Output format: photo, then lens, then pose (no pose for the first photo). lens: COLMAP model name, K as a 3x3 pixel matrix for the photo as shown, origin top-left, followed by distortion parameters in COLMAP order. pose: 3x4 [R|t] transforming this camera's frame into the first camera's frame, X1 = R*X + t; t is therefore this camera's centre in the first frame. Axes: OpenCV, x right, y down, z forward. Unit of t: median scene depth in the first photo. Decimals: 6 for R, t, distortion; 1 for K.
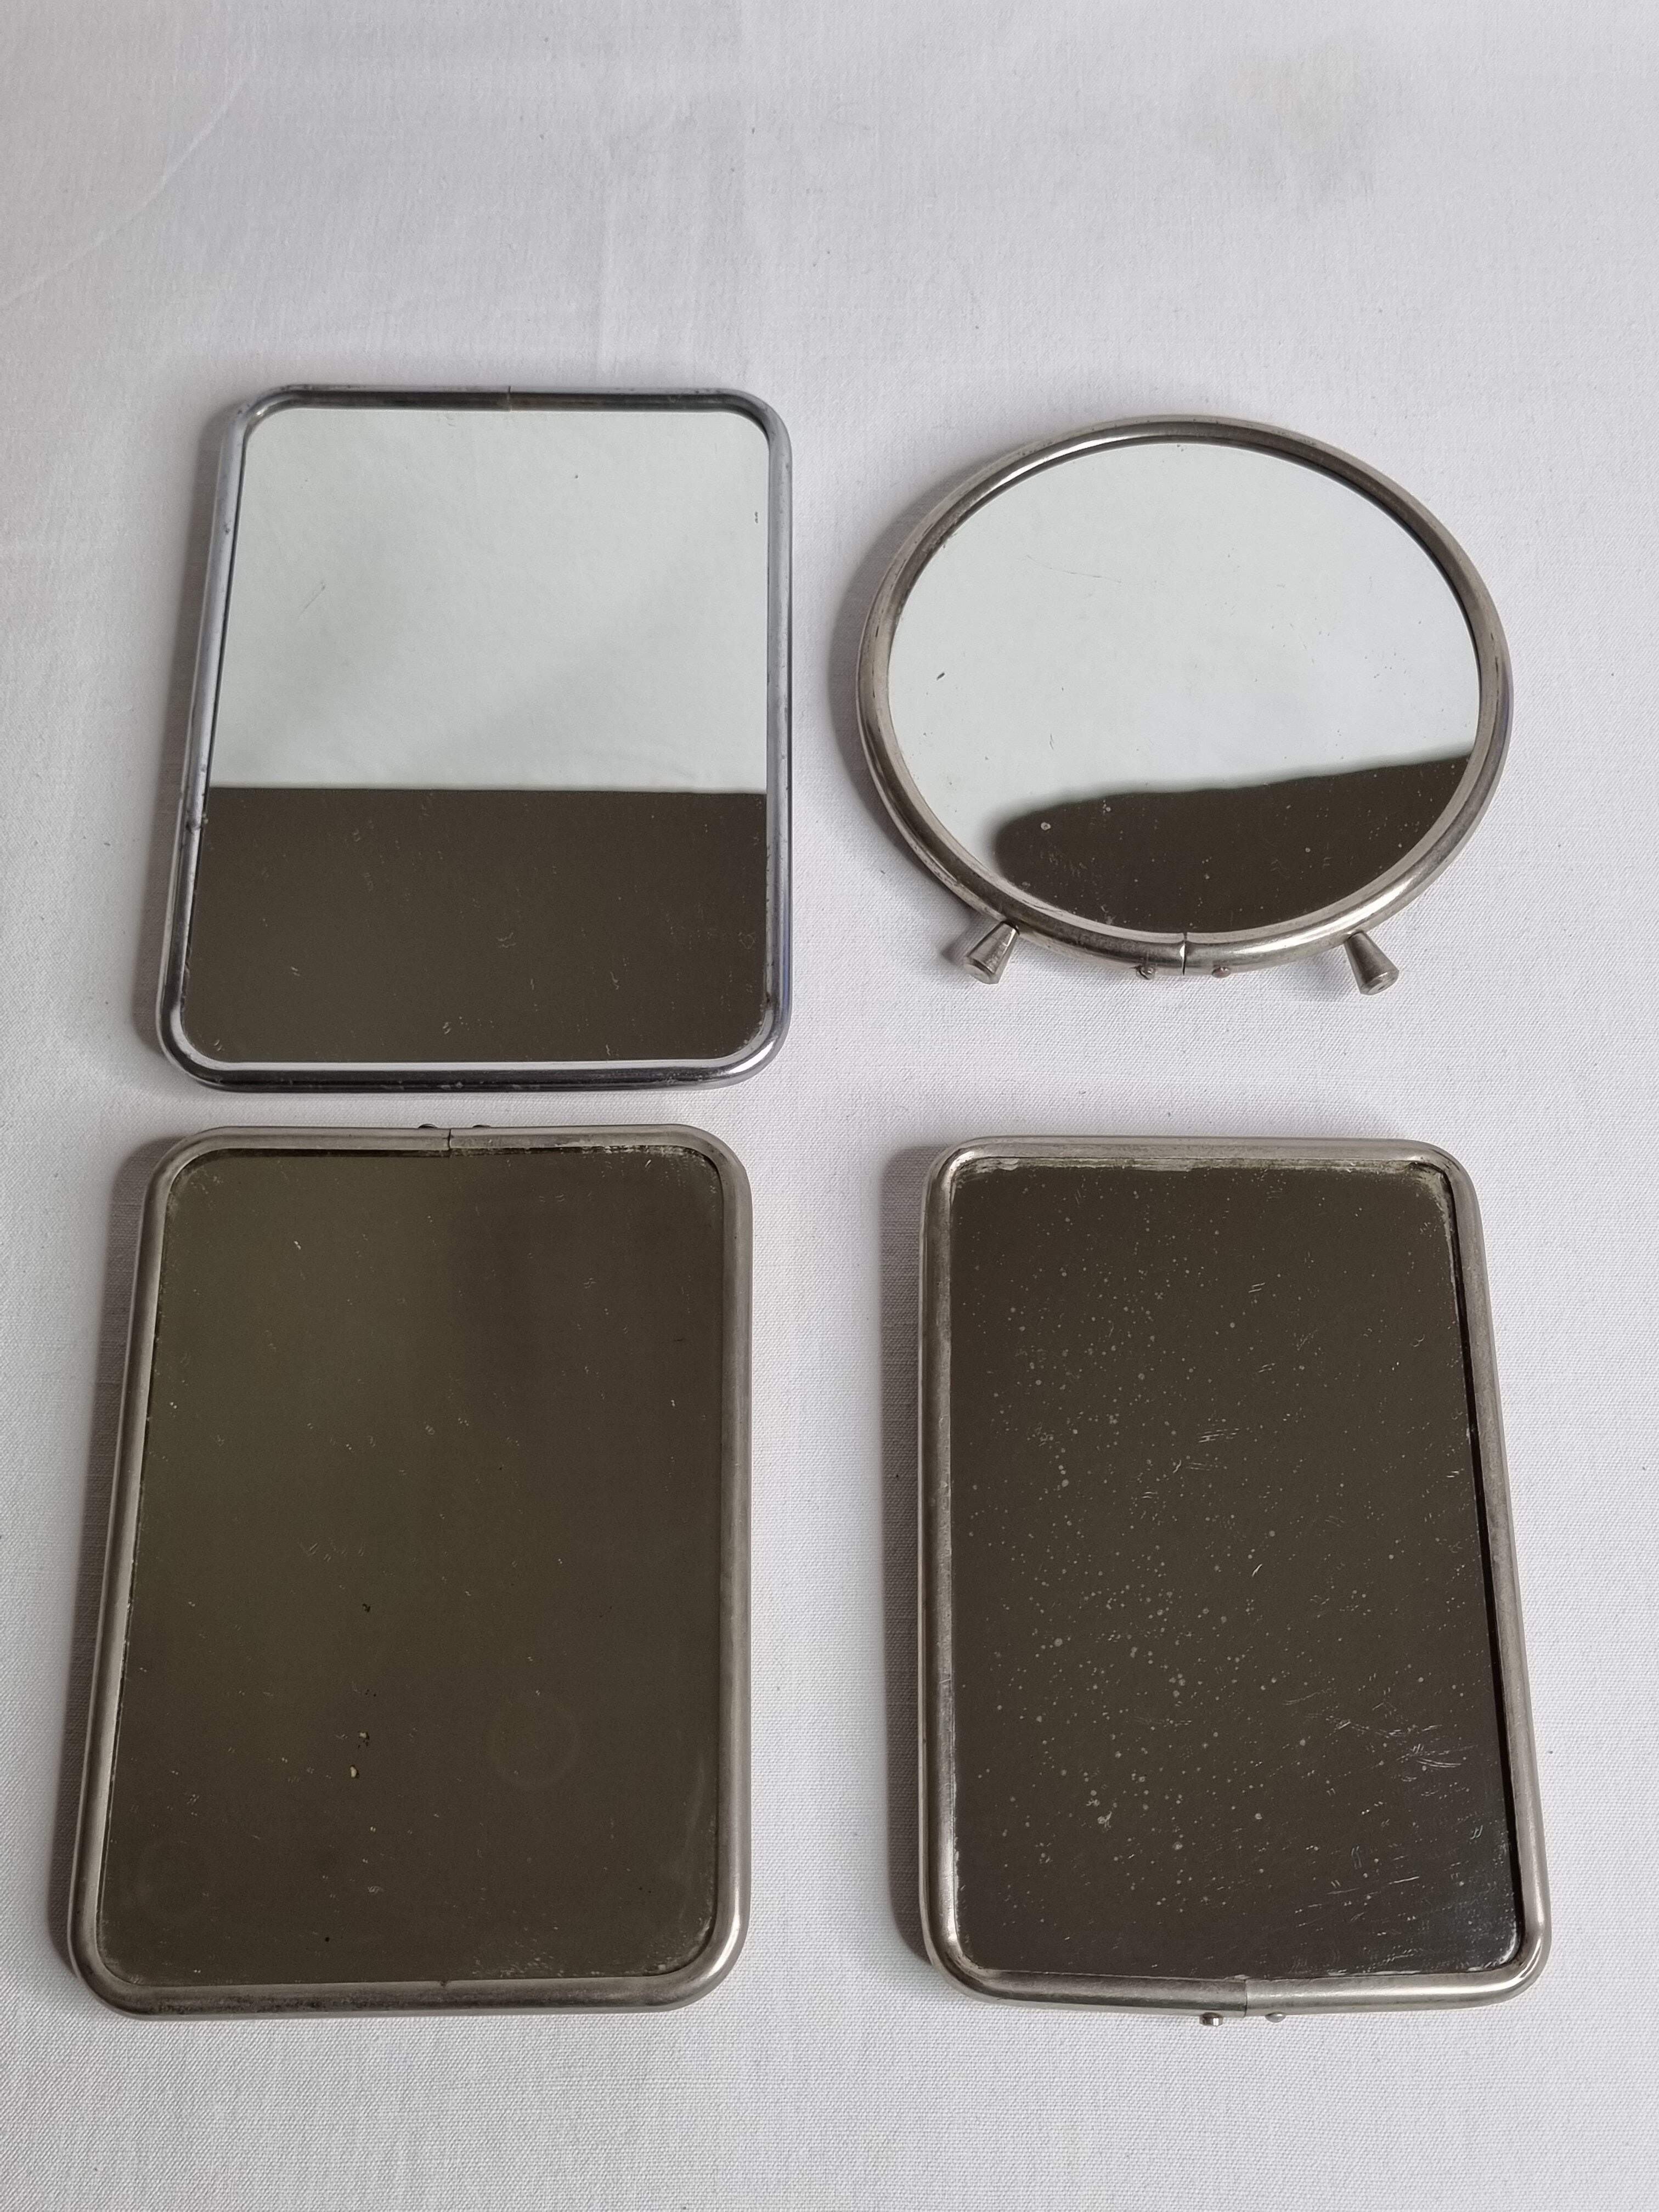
lens RADIAL K [[1683.3, 0, 829.5], [0, 1683.3, 1106.0], [0, 0, 1]] dist [0.028212, -0.003417]
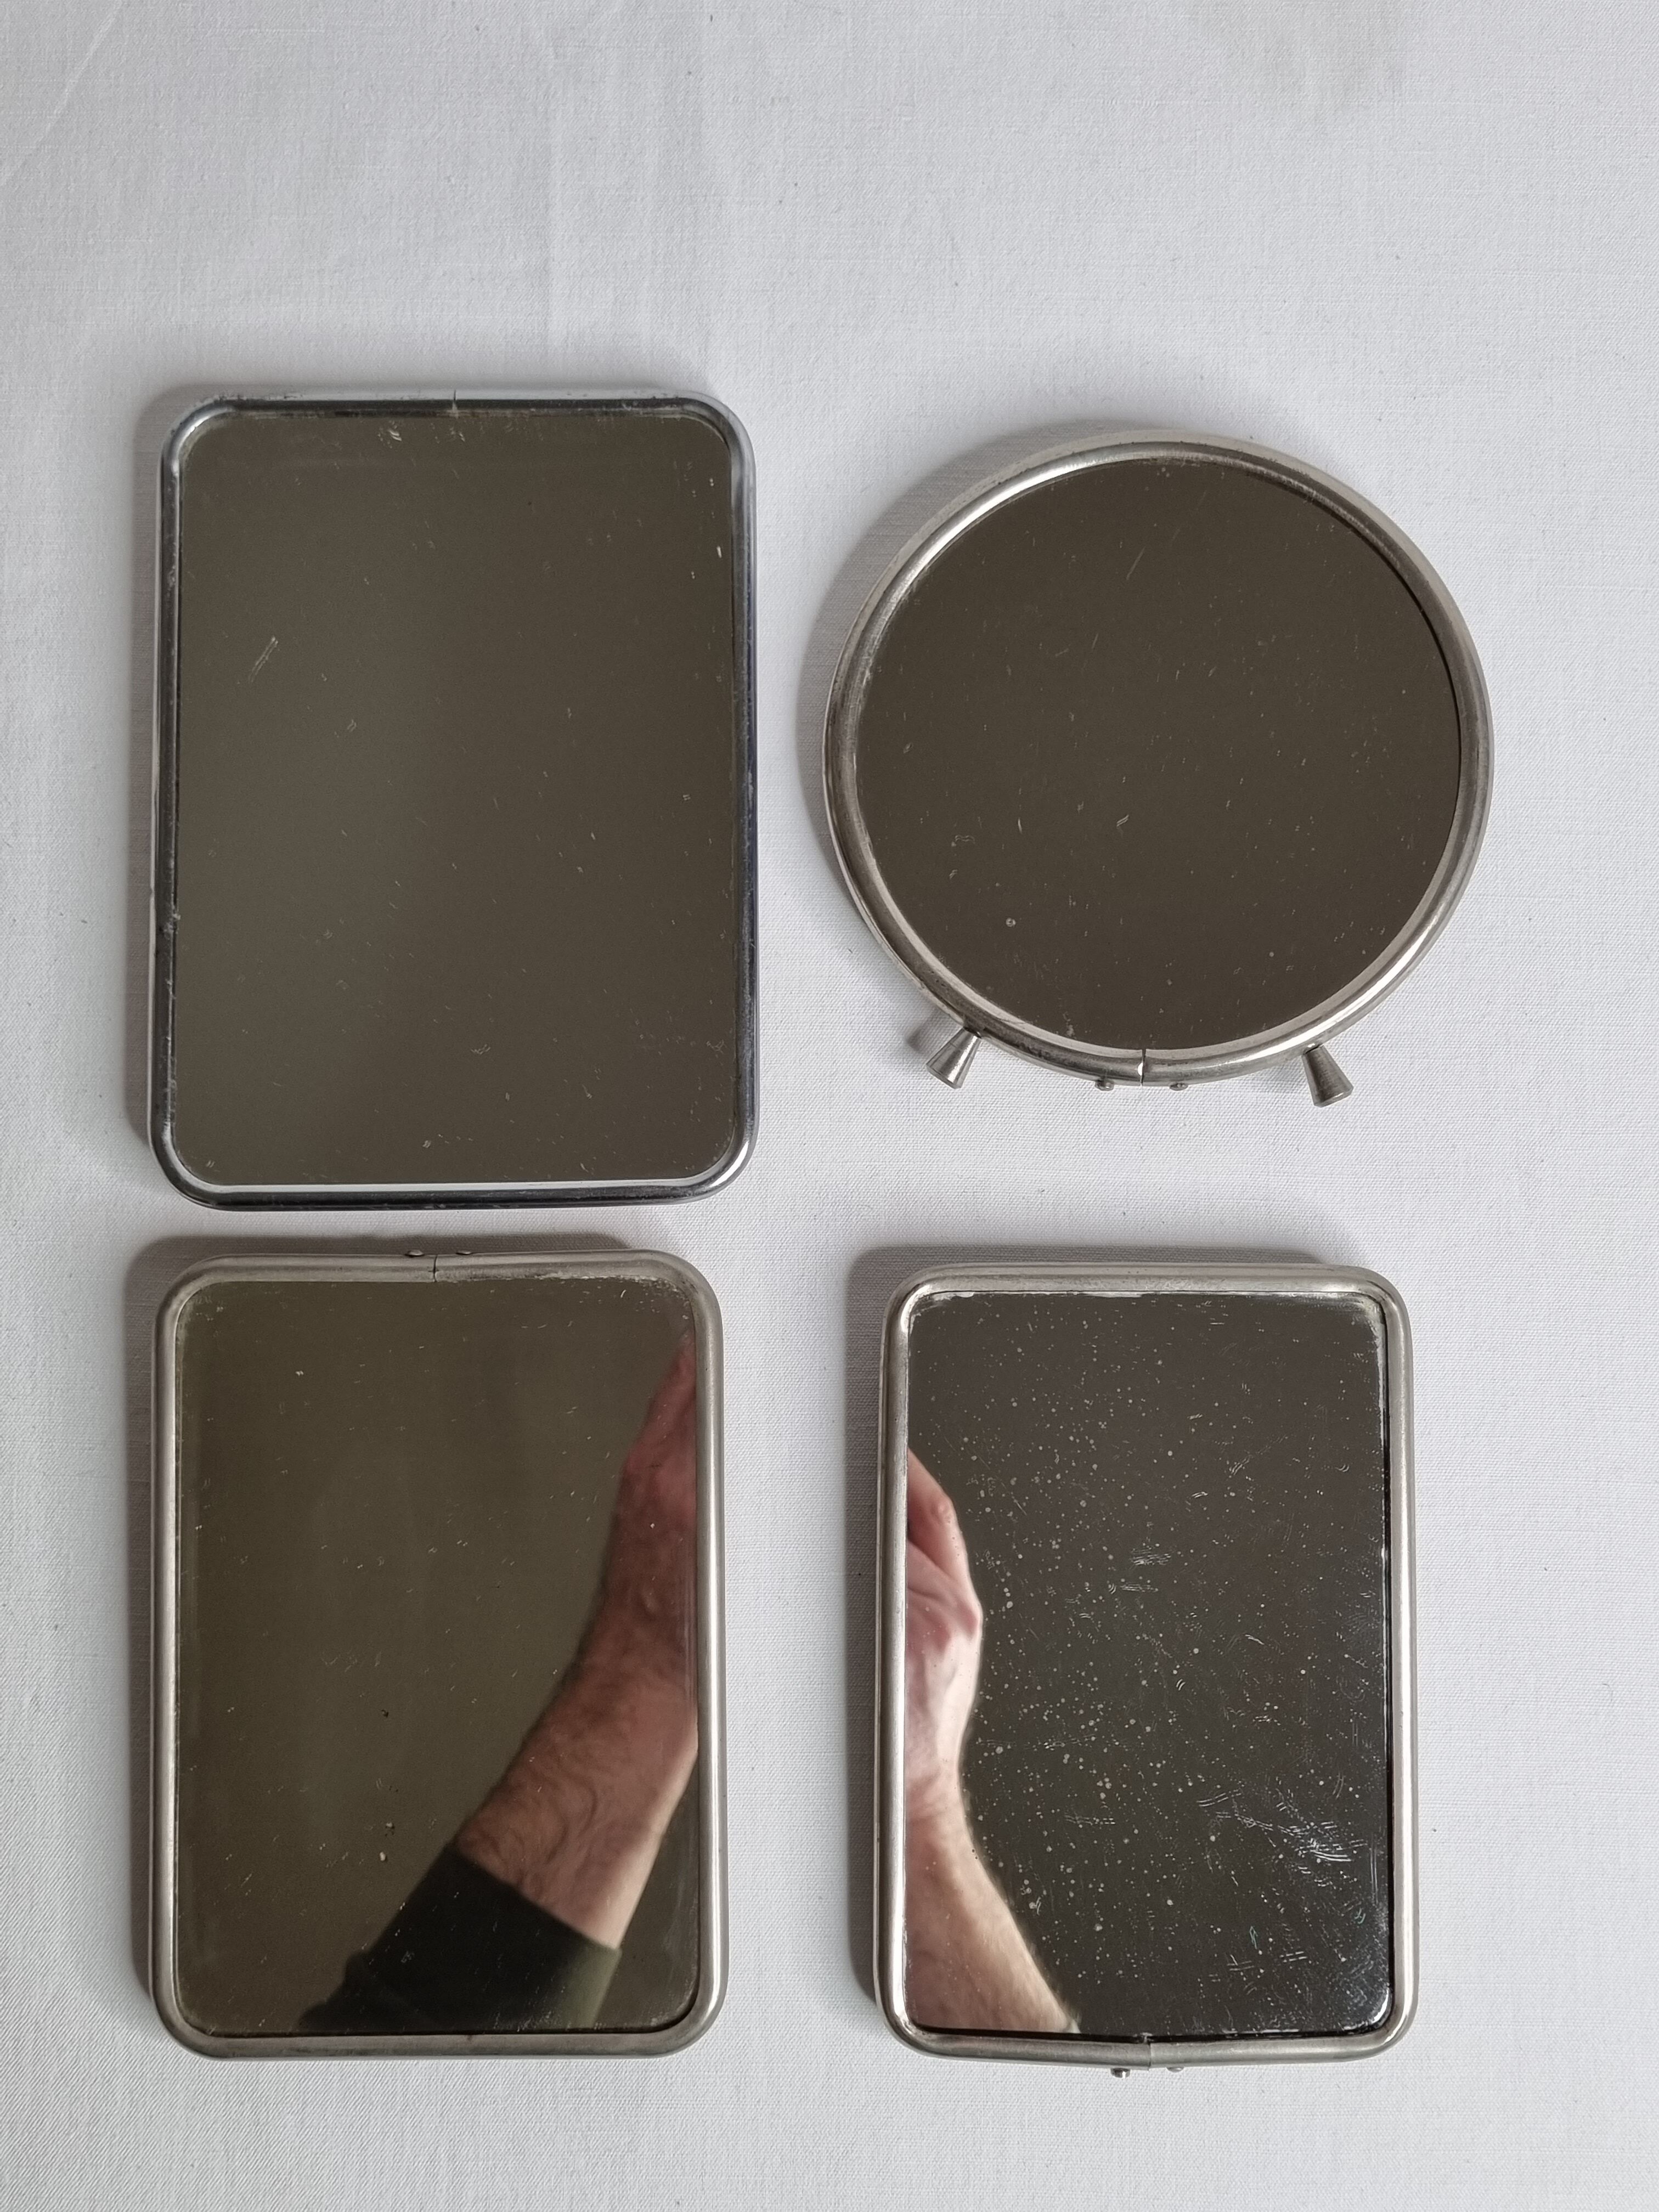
lens RADIAL K [[1657.9, 0, 816.9], [0, 1657.9, 1122.8], [0, 0, 1]] dist [0.025671, -0.002367]
pose [[0.999773, -0.007546, -0.019950, 0.030735], [0.011838, 0.974355, 0.224704, -0.263191], [0.017743, -0.224889, 0.974223, 0.011084]]
